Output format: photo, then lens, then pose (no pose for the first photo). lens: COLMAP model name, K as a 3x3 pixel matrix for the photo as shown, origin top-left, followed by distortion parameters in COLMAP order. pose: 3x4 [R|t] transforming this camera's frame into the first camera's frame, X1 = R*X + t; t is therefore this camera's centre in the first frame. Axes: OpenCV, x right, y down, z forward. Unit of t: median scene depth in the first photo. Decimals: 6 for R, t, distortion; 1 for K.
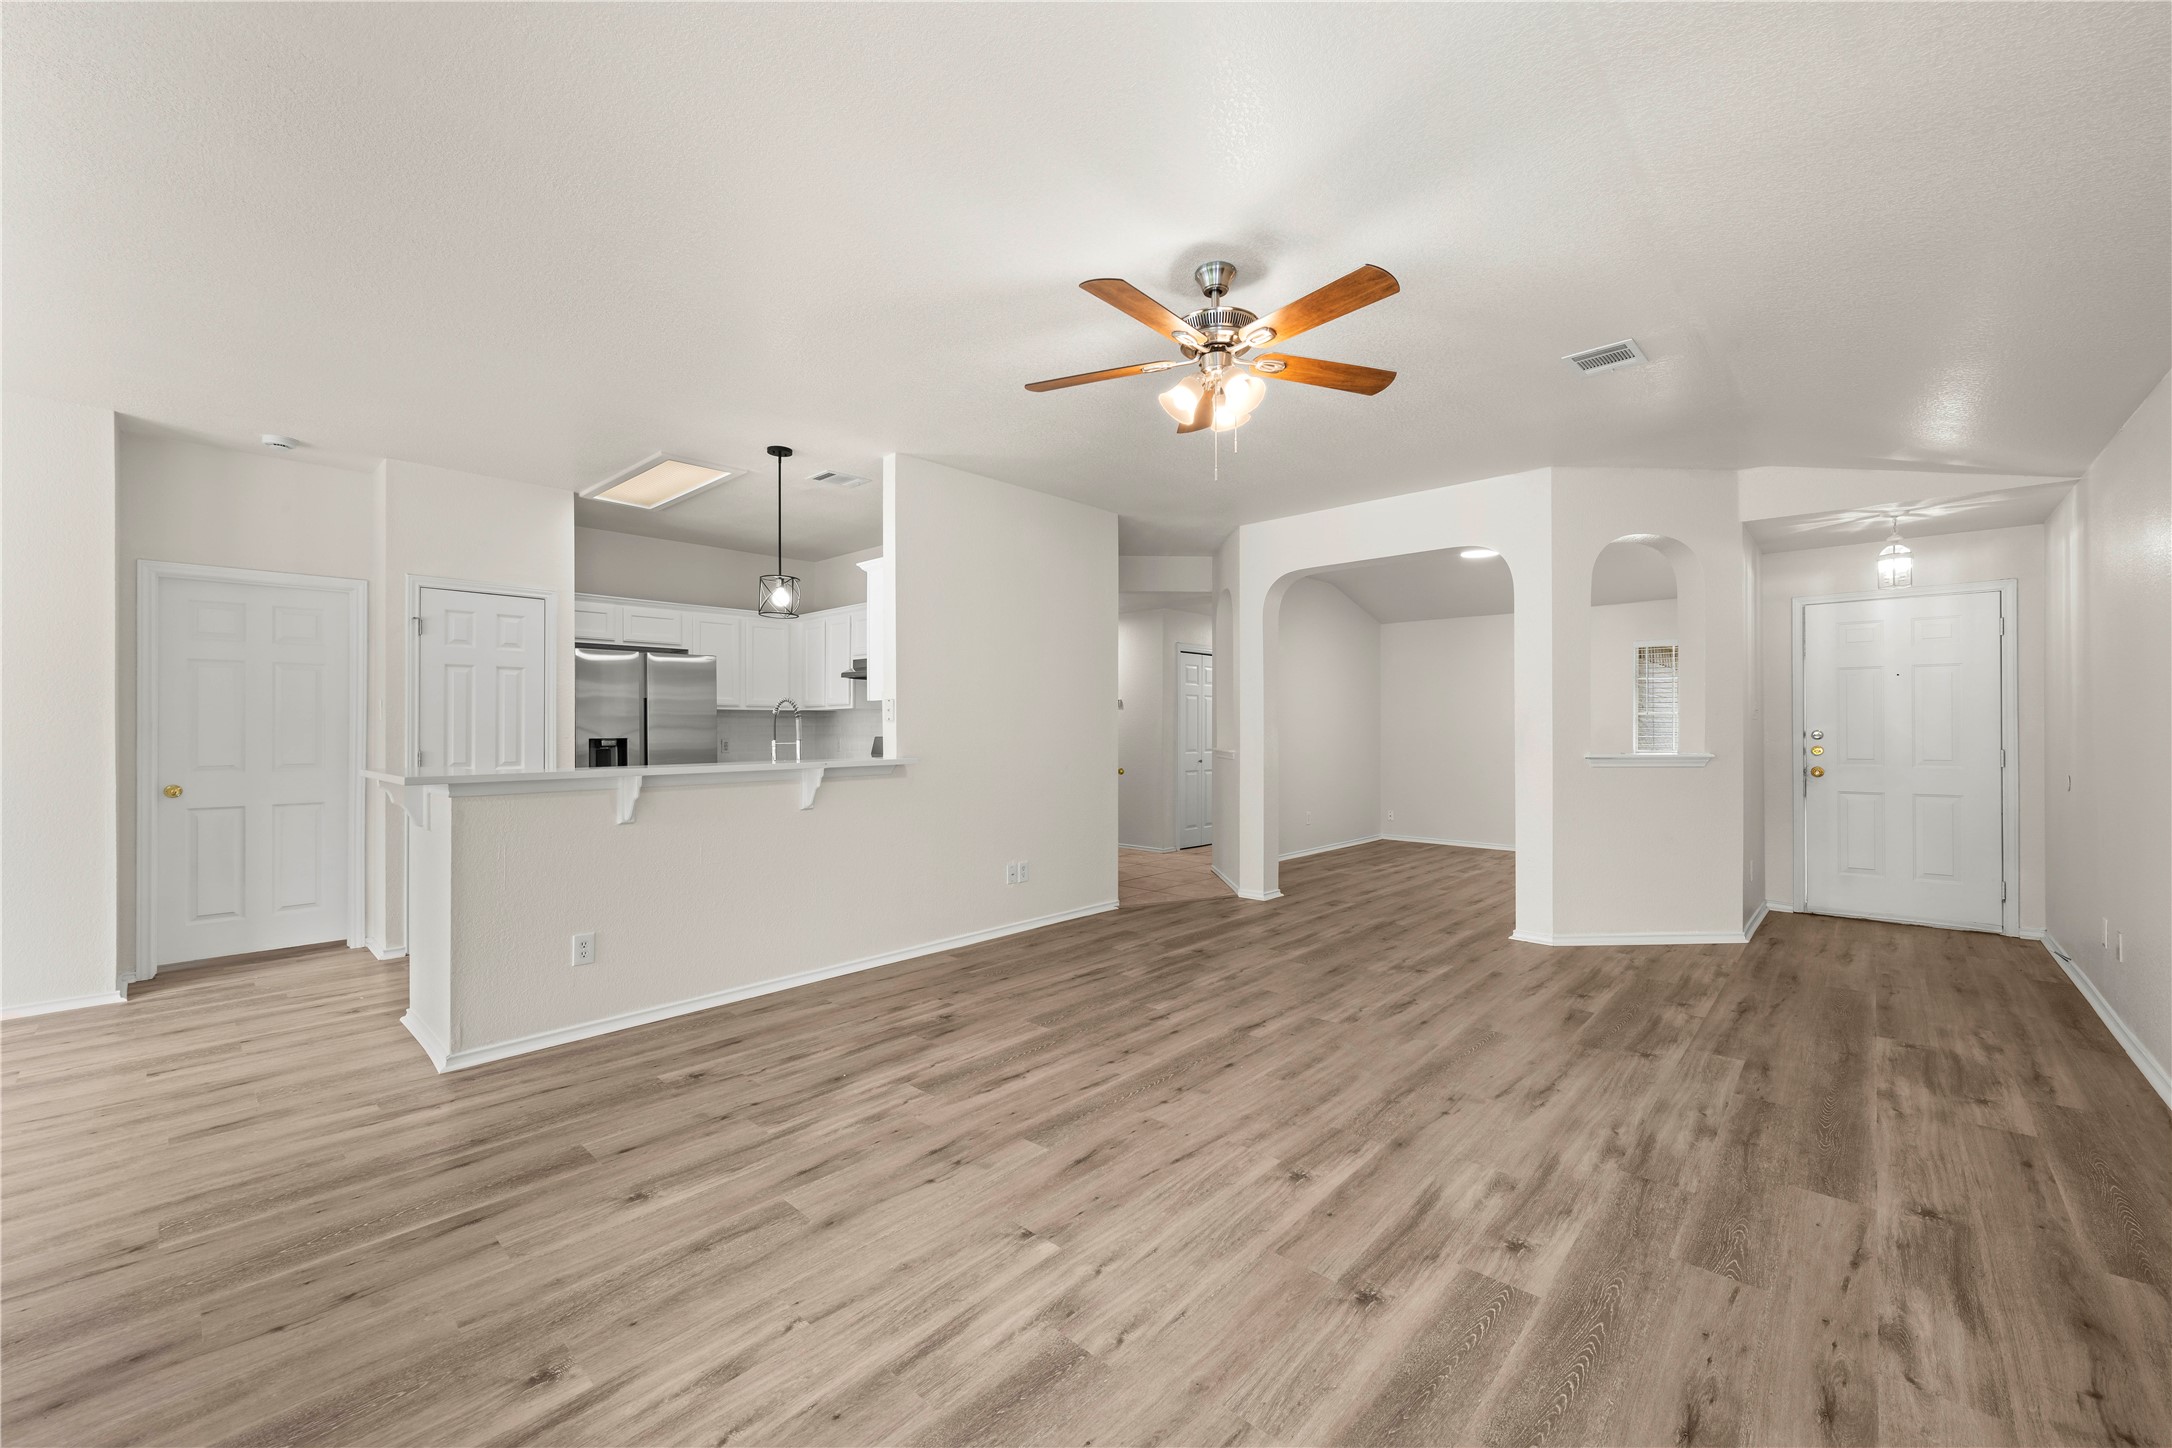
lens RADIAL K [[858.1, 0, 1089.8], [0, 858.1, 723.4], [0, 0, 1]] dist [-0.000372, 0.000249]
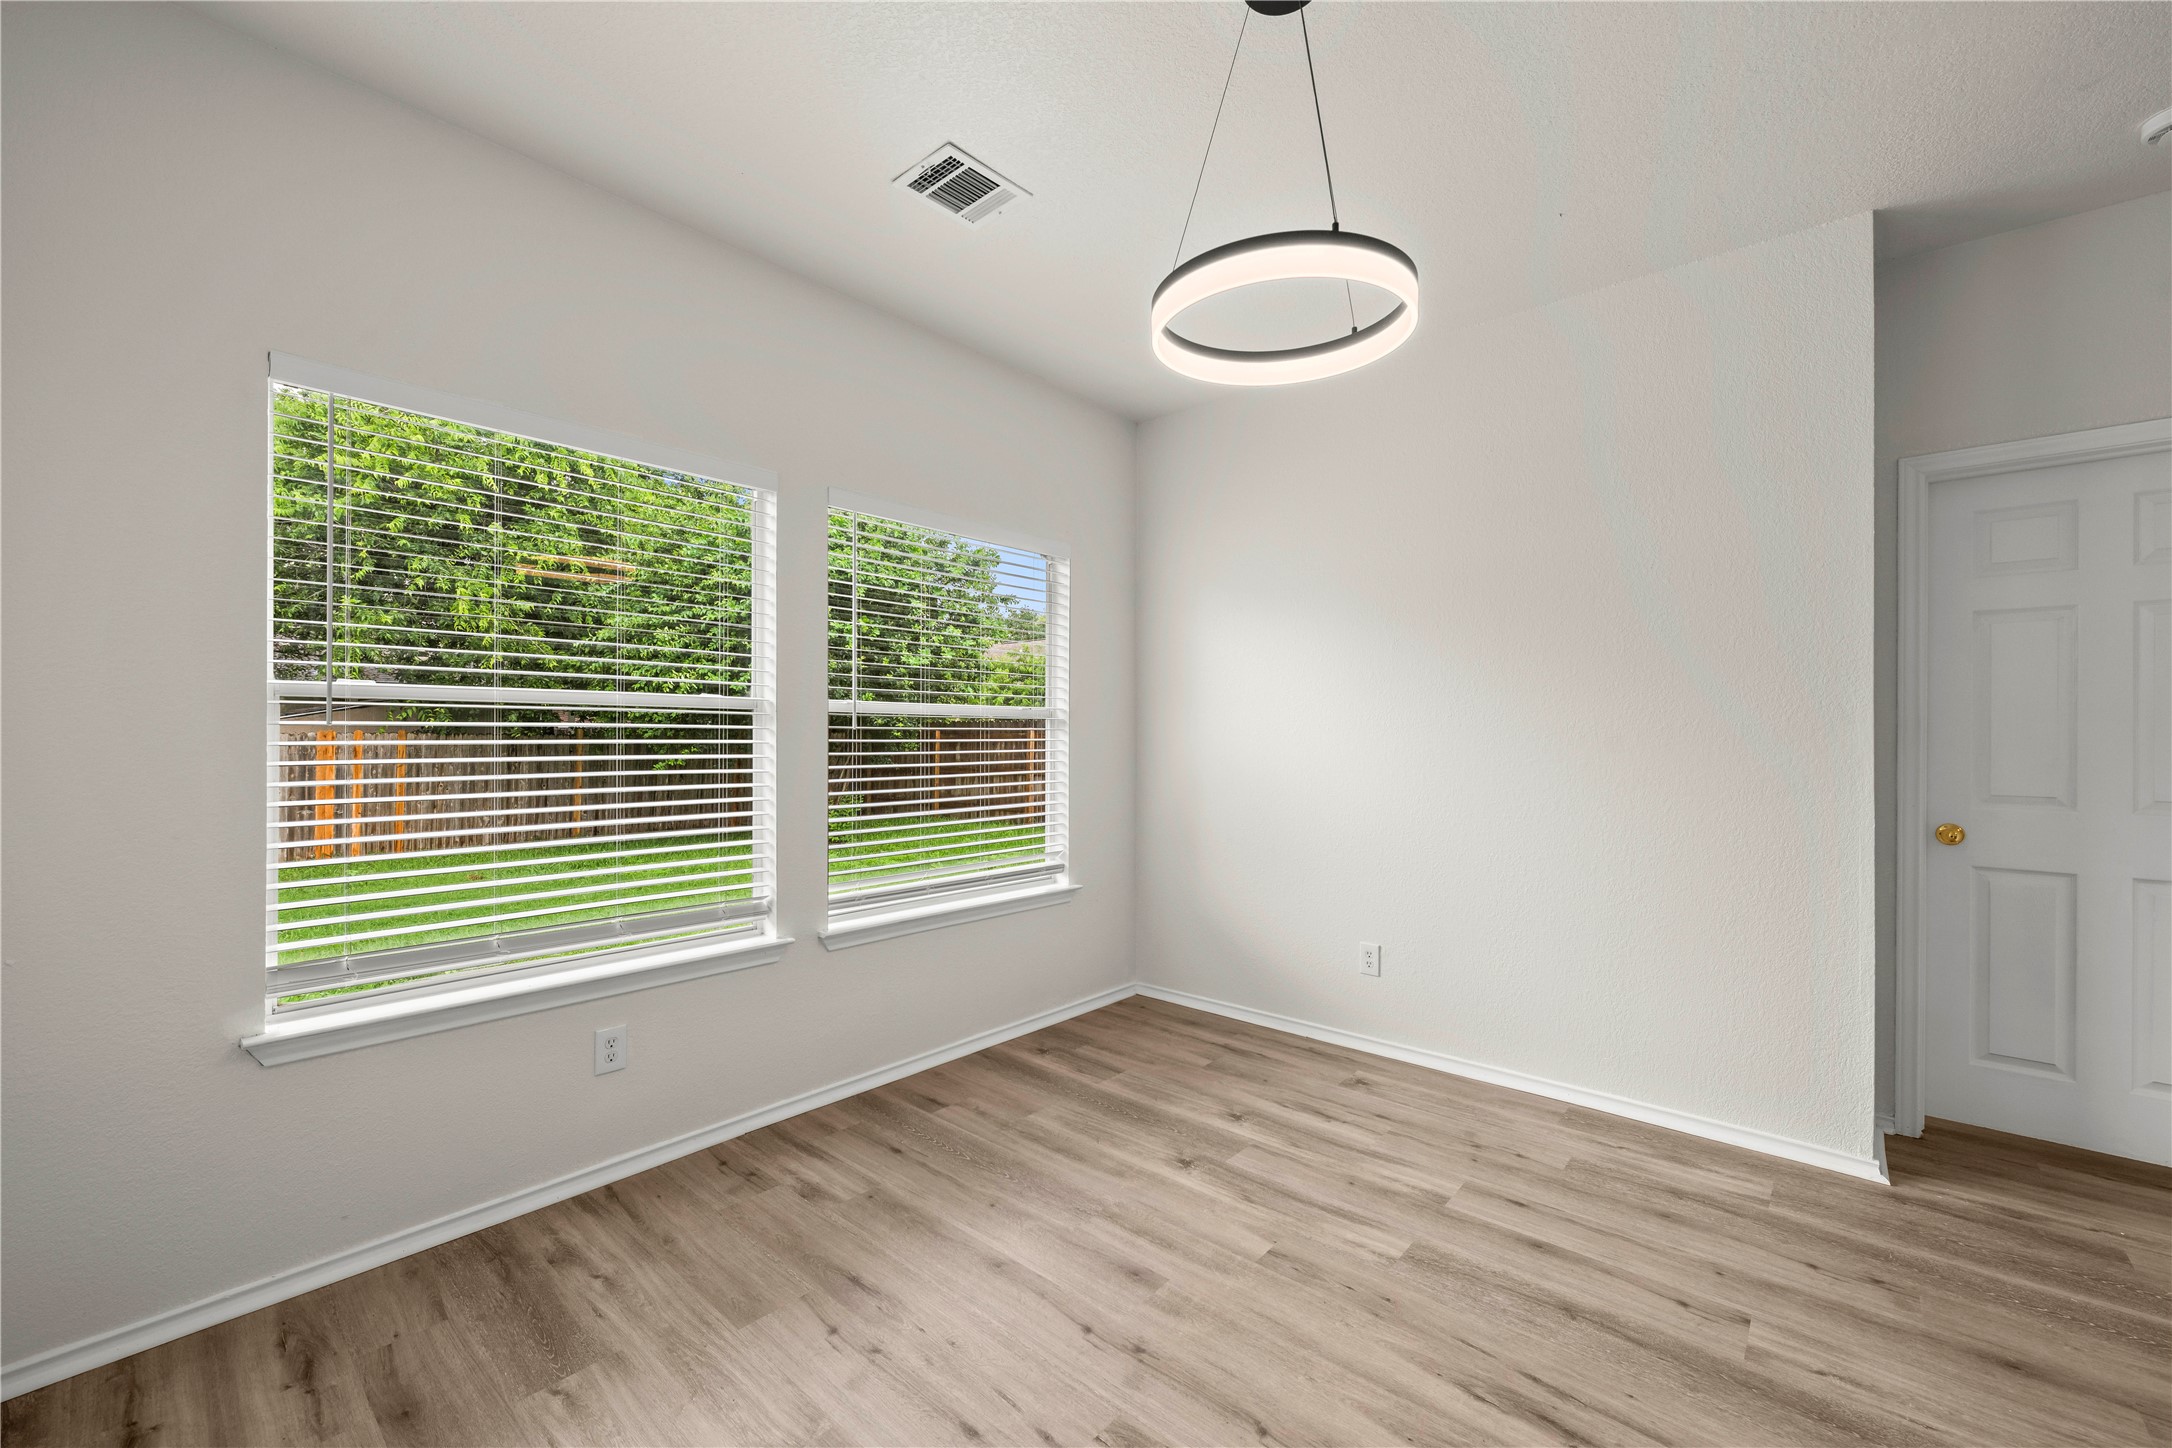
lens RADIAL K [[858.1, 0, 1104.8], [0, 858.1, 729.1], [0, 0, 1]] dist [-0.000372, 0.000249]
pose [[0.033552, 0.002478, -0.999434, -0.486432], [-0.000347, 0.999997, 0.002468, 0.004236], [0.999437, 0.000264, 0.033552, 0.386949]]
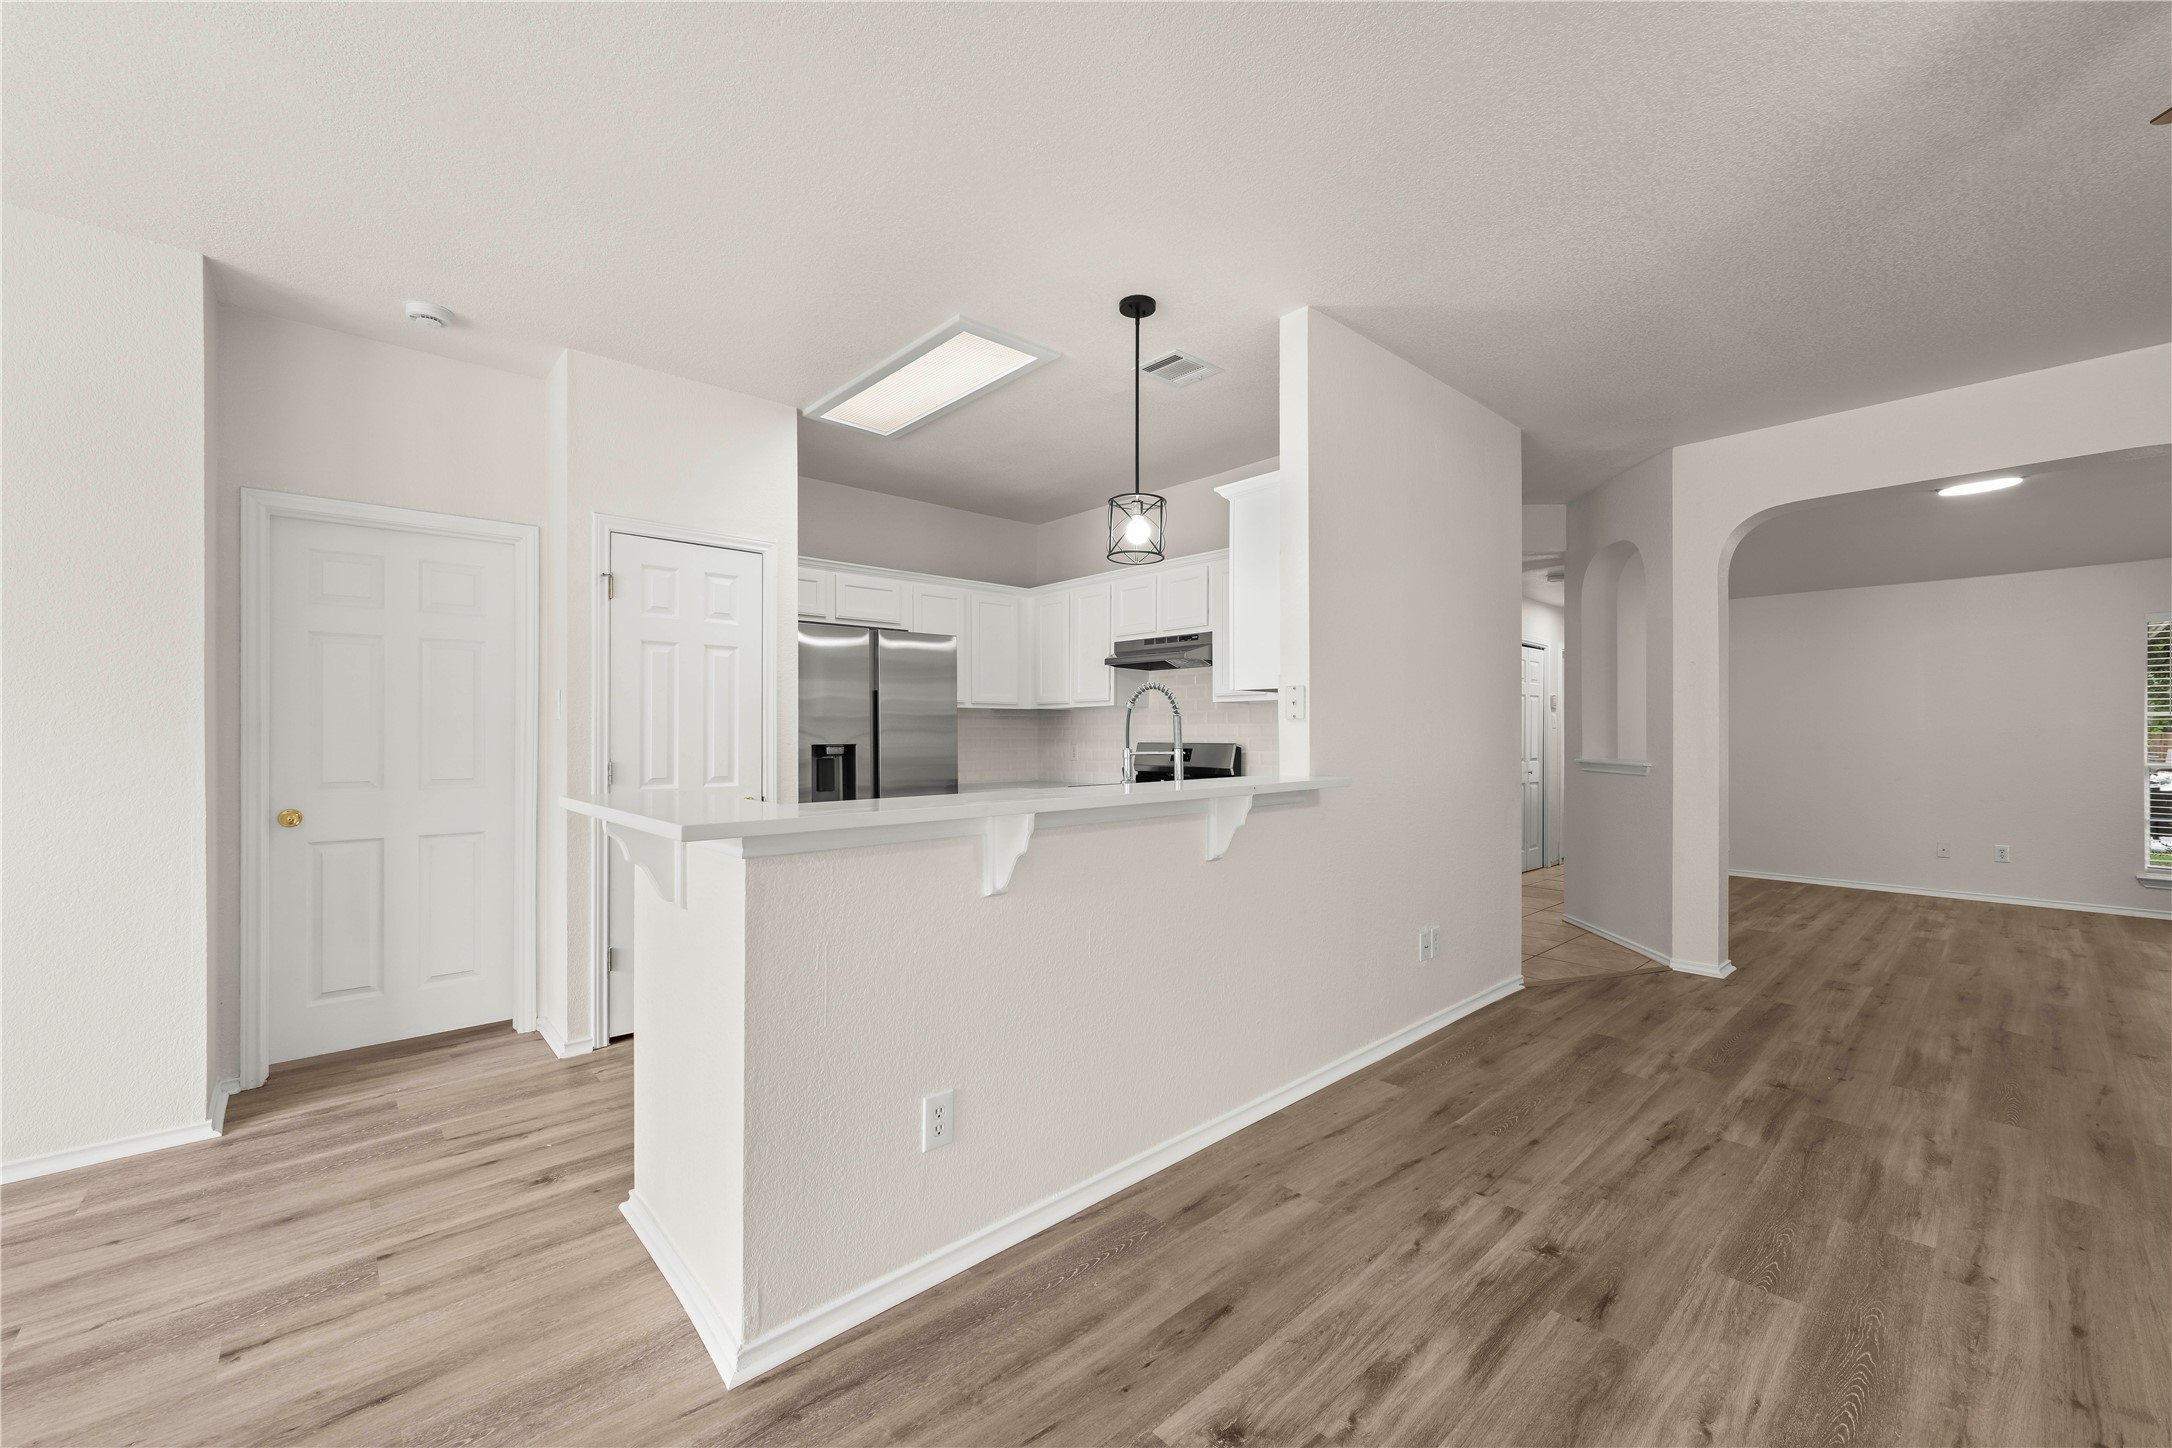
lens RADIAL K [[858.1, 0, 1086.7], [0, 858.1, 730.7], [0, 0, 1]] dist [-0.000372, 0.000249]
pose [[0.995923, 0.001777, -0.090192, -0.348103], [-0.001592, 0.999996, 0.002127, 0.004435], [0.090196, -0.001975, 0.995922, 0.352496]]
